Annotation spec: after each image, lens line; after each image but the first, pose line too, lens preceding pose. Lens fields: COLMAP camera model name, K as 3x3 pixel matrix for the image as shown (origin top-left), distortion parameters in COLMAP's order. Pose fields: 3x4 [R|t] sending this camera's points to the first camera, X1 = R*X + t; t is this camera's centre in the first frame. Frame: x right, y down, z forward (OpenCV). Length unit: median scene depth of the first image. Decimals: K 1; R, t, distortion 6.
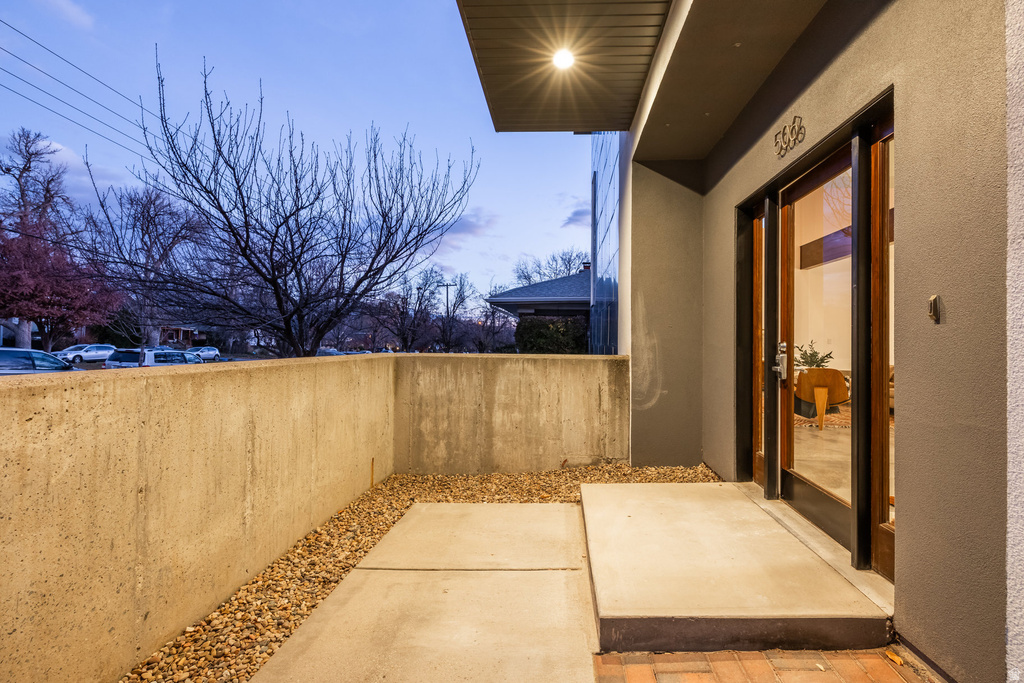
lens RADIAL K [[473.3, 0, 512.0], [0, 473.3, 341.5], [0, 0, 1]] dist [-0.000451, -0.000051]
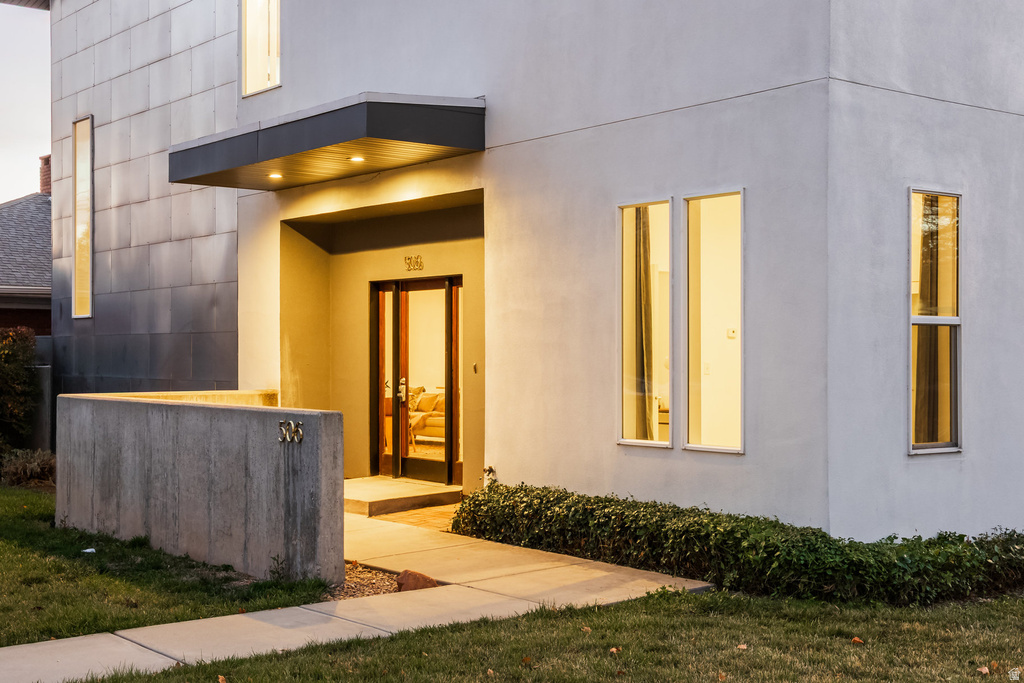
lens RADIAL K [[1402.8, 0, 512.0], [0, 1402.8, 341.5], [0, 0, 1]] dist [0.026237, 0.004411]
pose [[0.726172, 0.006595, 0.687481, -2.385661], [0.001020, 0.999943, -0.010669, -0.070222], [-0.687512, 0.008449, 0.726124, -2.654173]]
